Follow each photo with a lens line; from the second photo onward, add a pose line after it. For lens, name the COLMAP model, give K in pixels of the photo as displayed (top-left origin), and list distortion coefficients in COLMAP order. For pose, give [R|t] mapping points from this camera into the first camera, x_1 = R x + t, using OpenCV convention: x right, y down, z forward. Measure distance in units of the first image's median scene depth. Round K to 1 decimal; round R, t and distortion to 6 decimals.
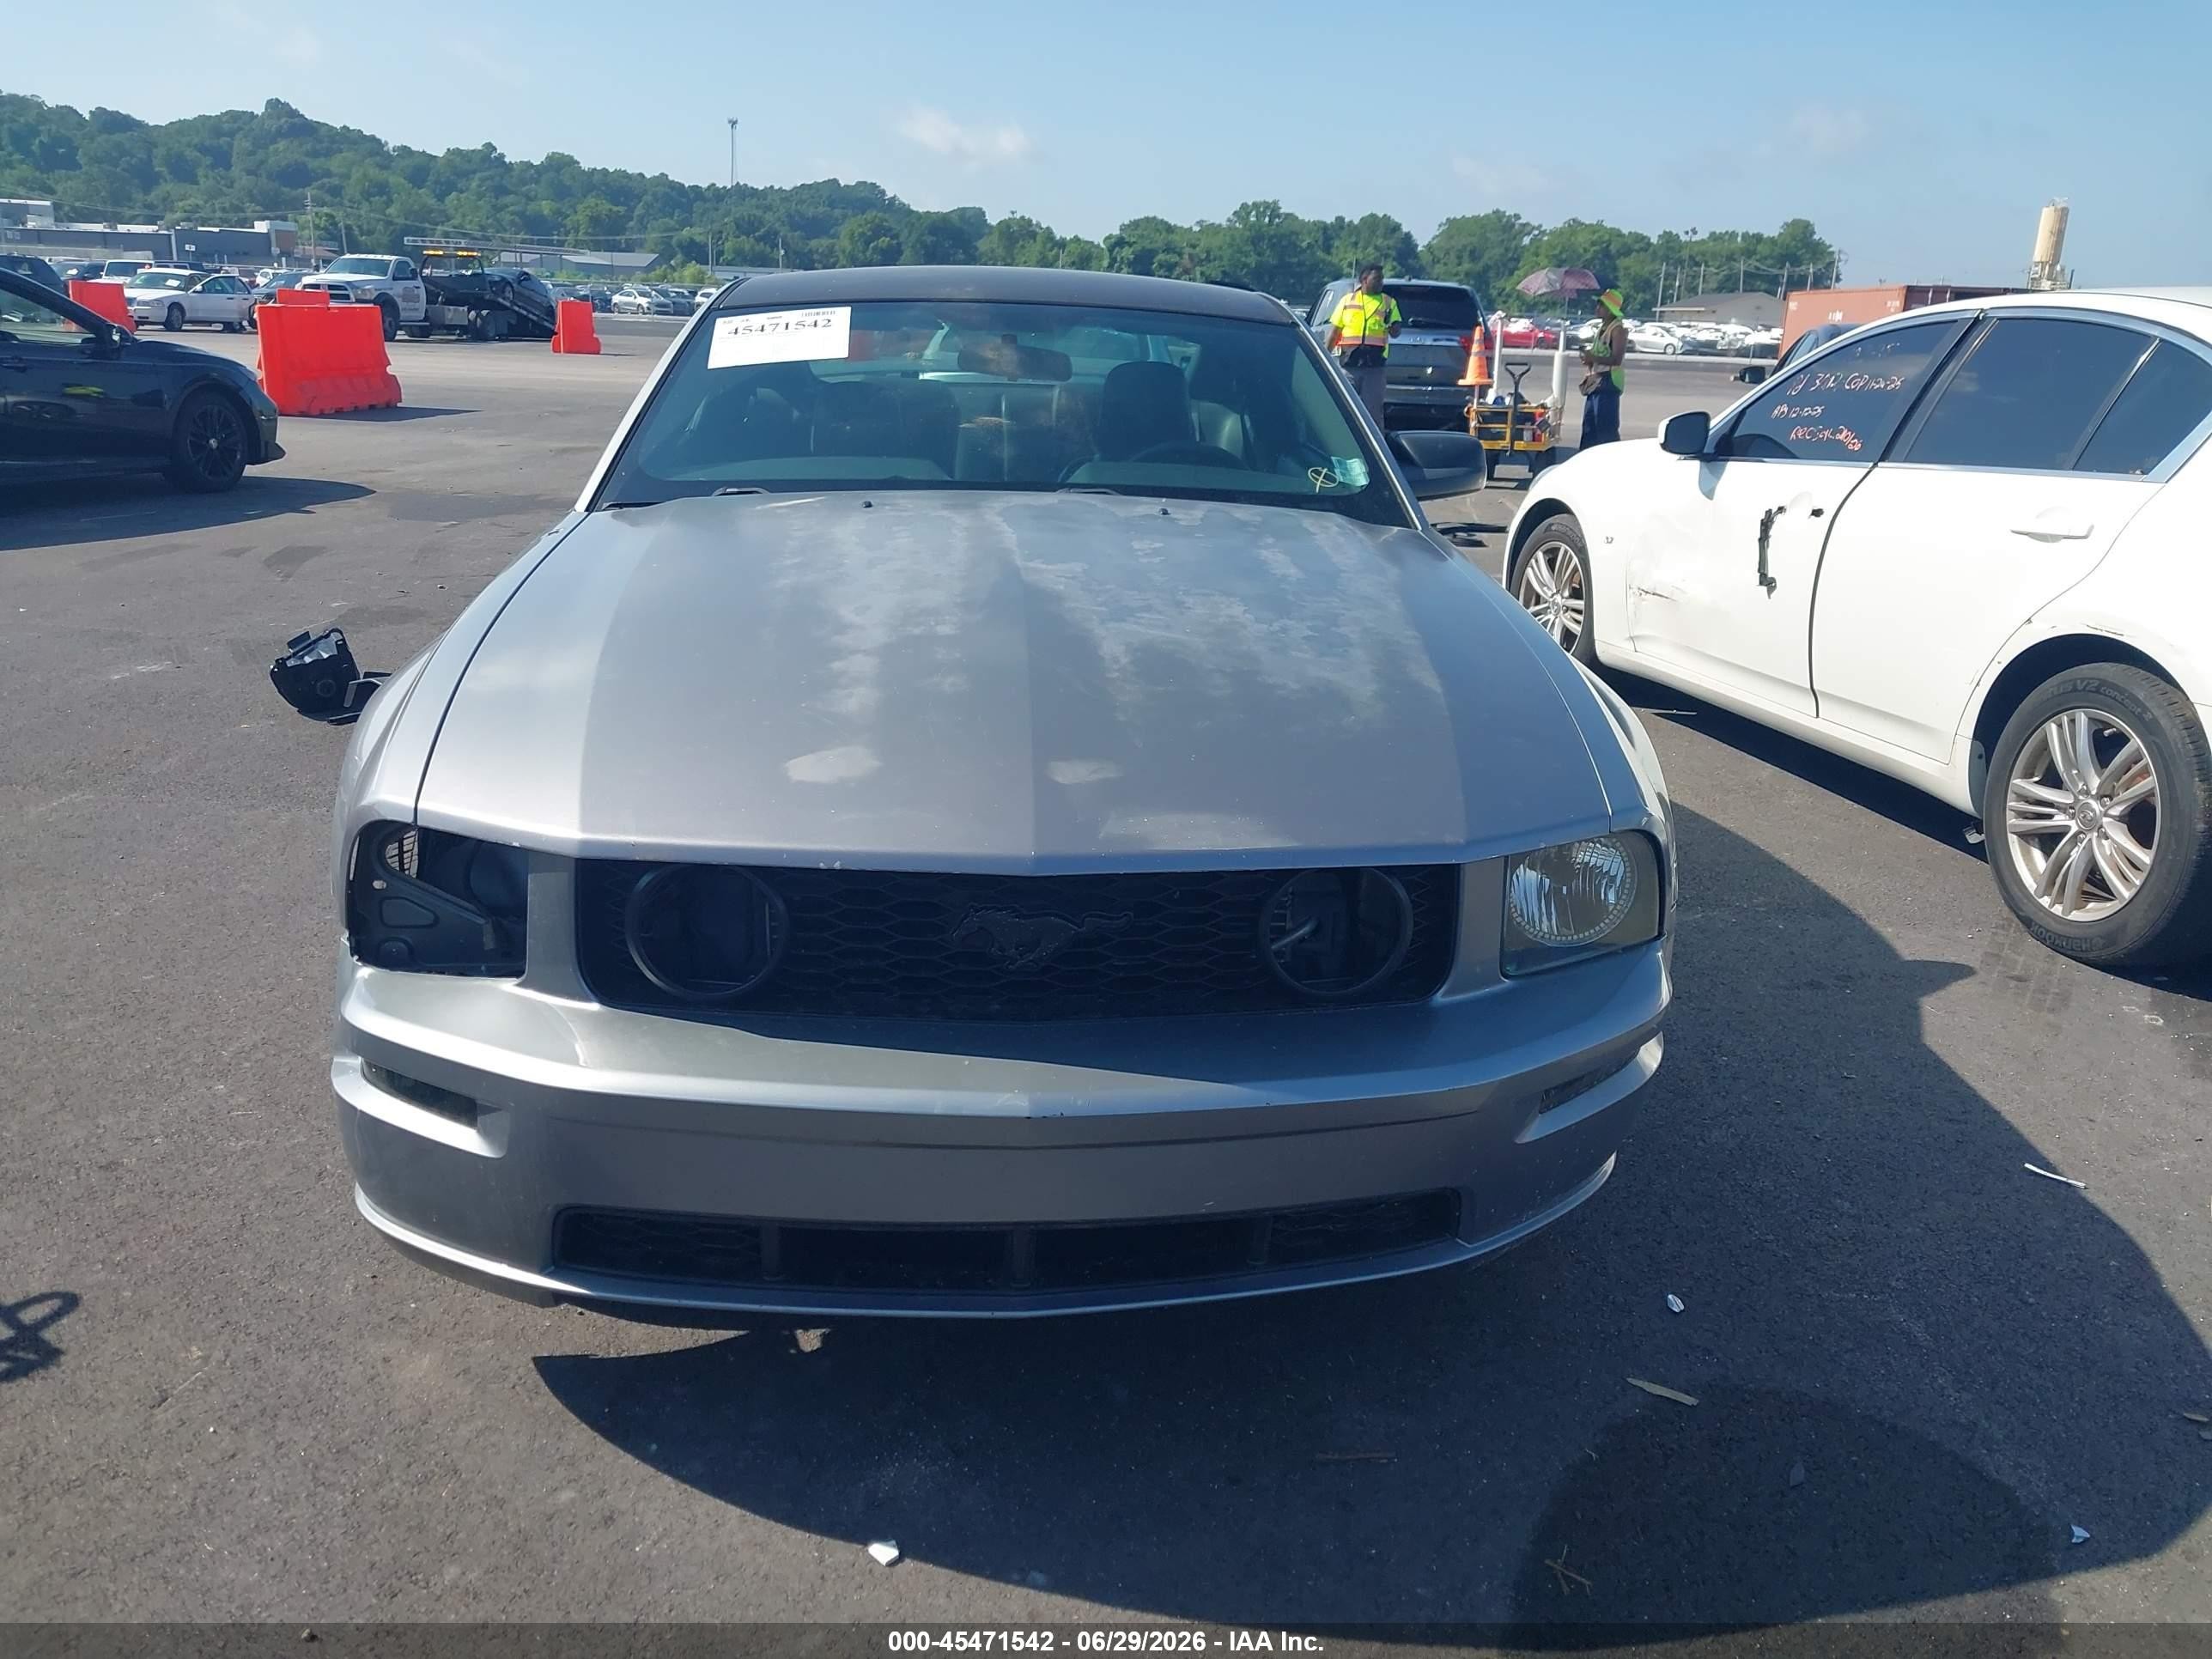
lens RADIAL K [[1766.9, 0, 1106.0], [0, 1766.9, 829.5], [0, 0, 1]] dist [0.000783, -0.046325]
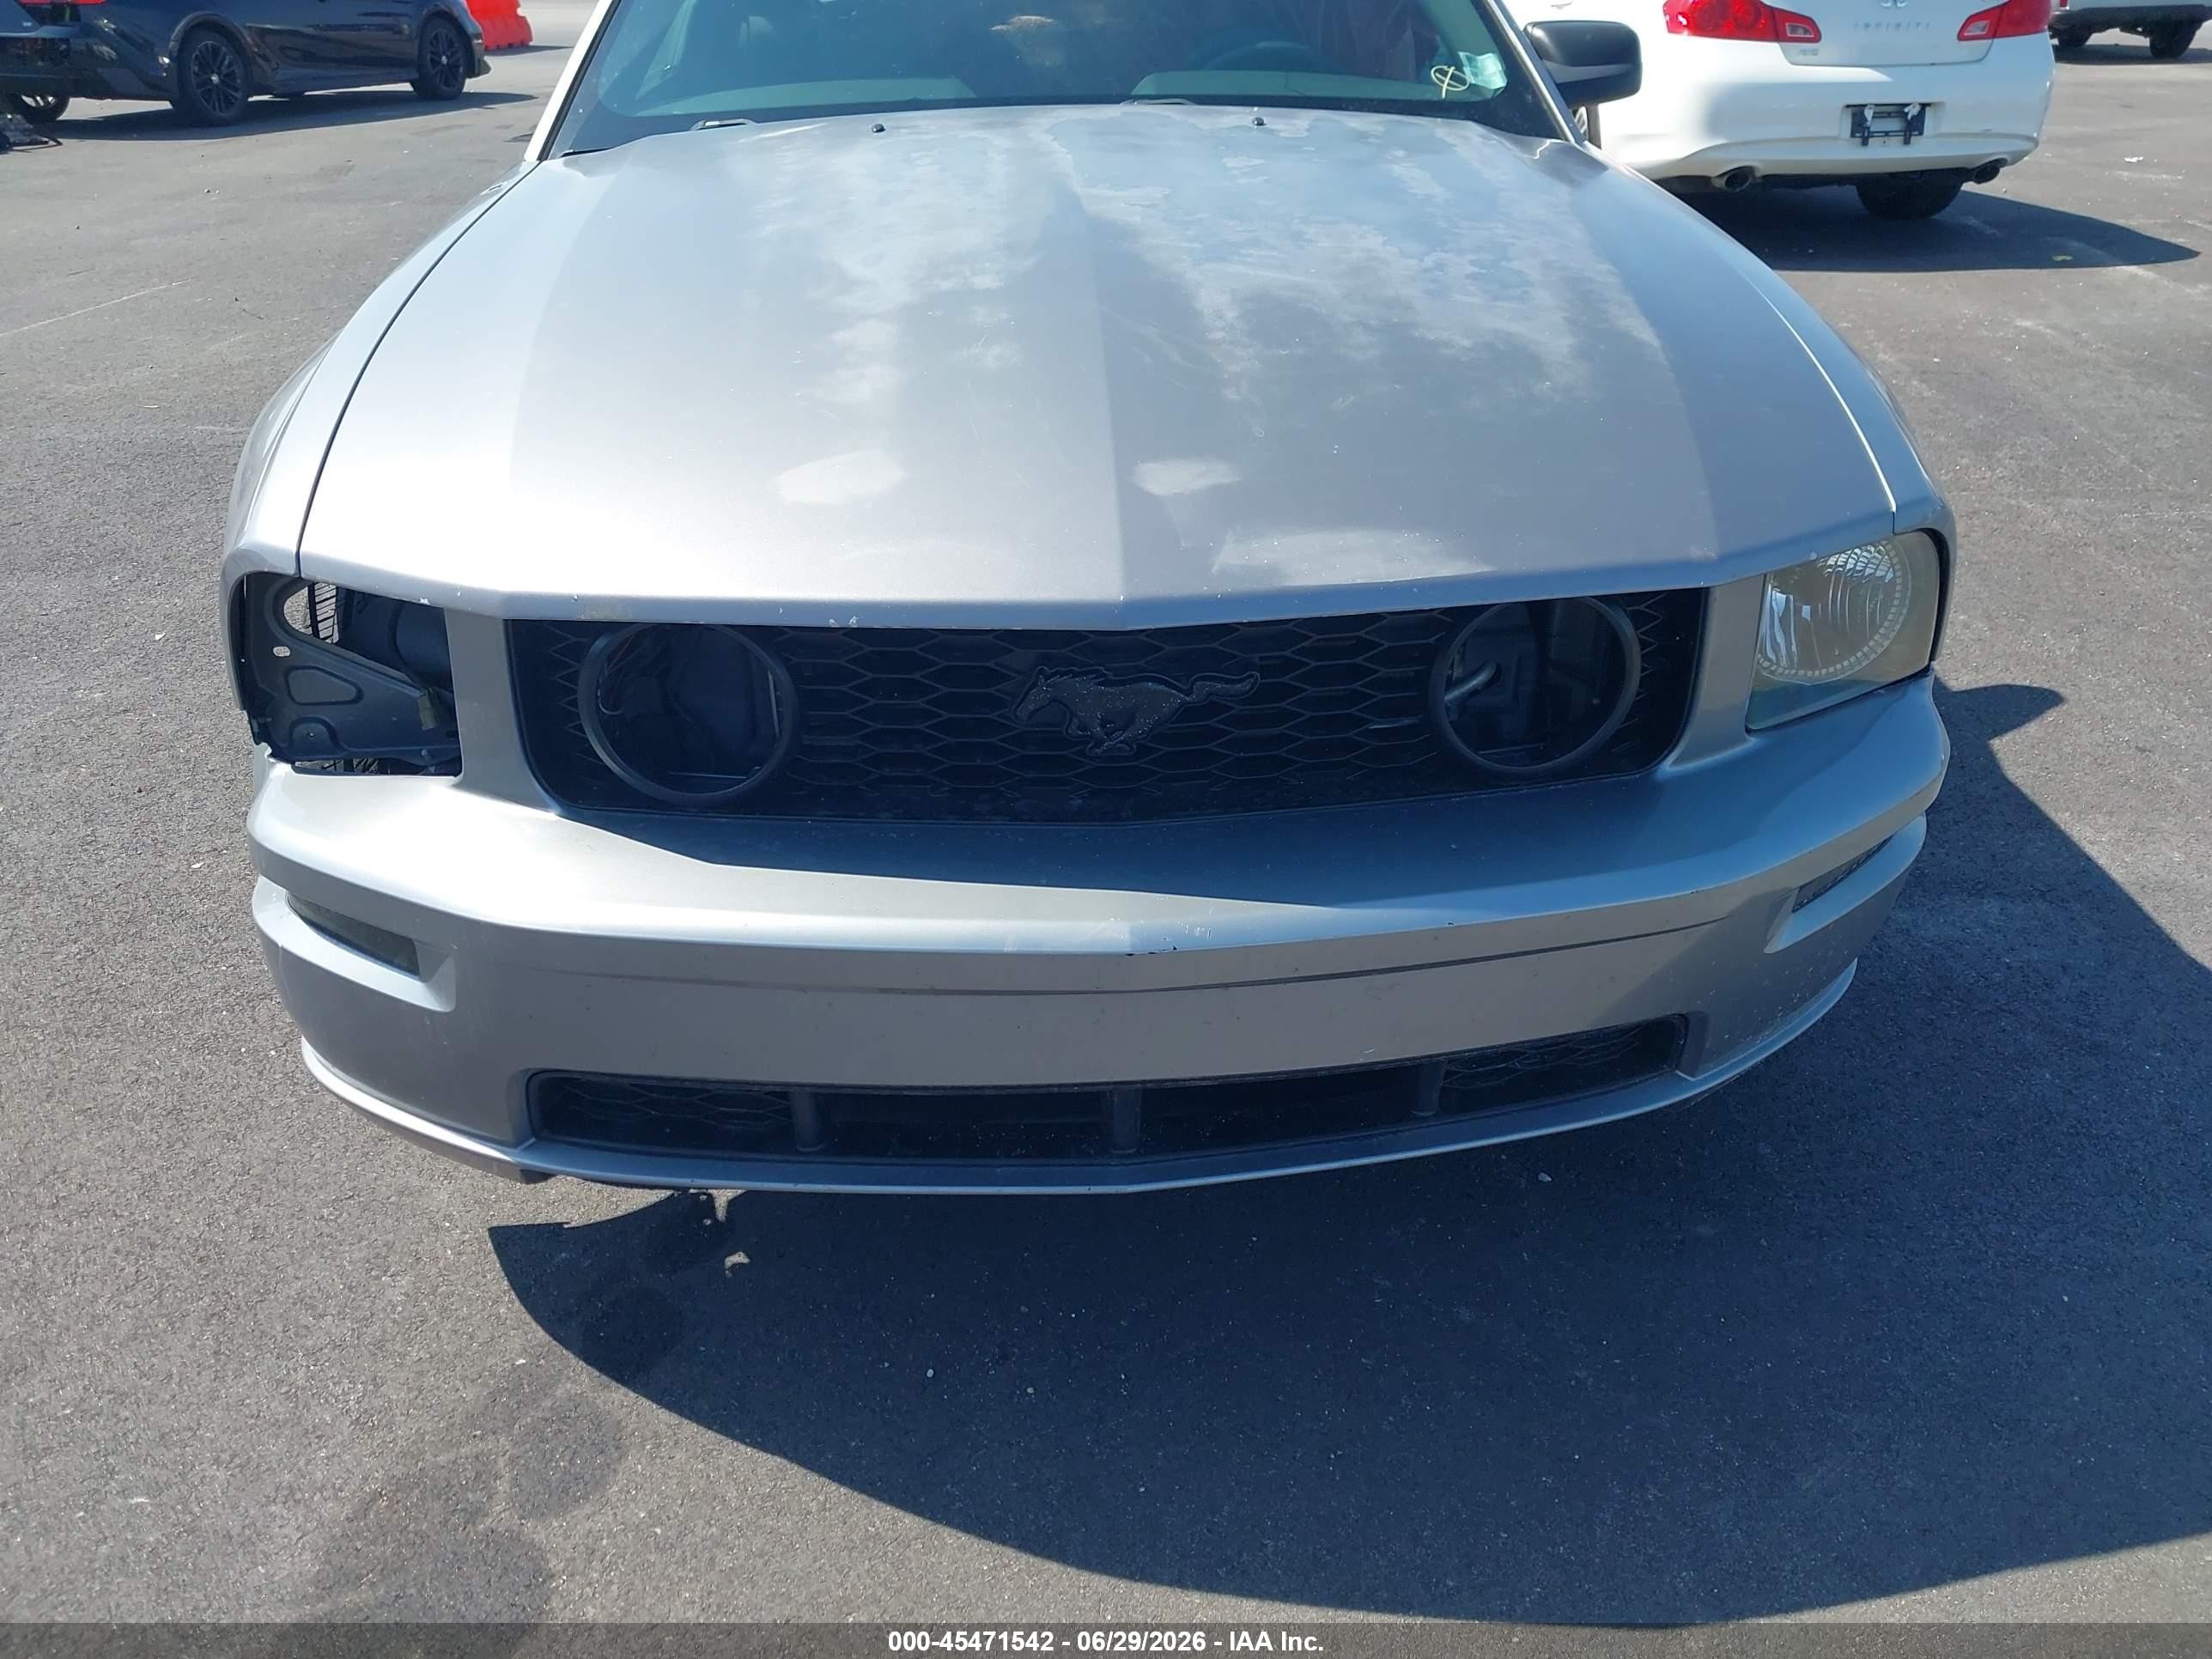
lens RADIAL K [[1717.3, 0, 1135.6], [0, 1717.3, 912.7], [0, 0, 1]] dist [0.076541, -0.207837]
pose [[0.999361, -0.029018, -0.020876, -0.020746], [0.032887, 0.975215, 0.218802, -0.011758], [0.014009, -0.219348, 0.975546, 0.240478]]
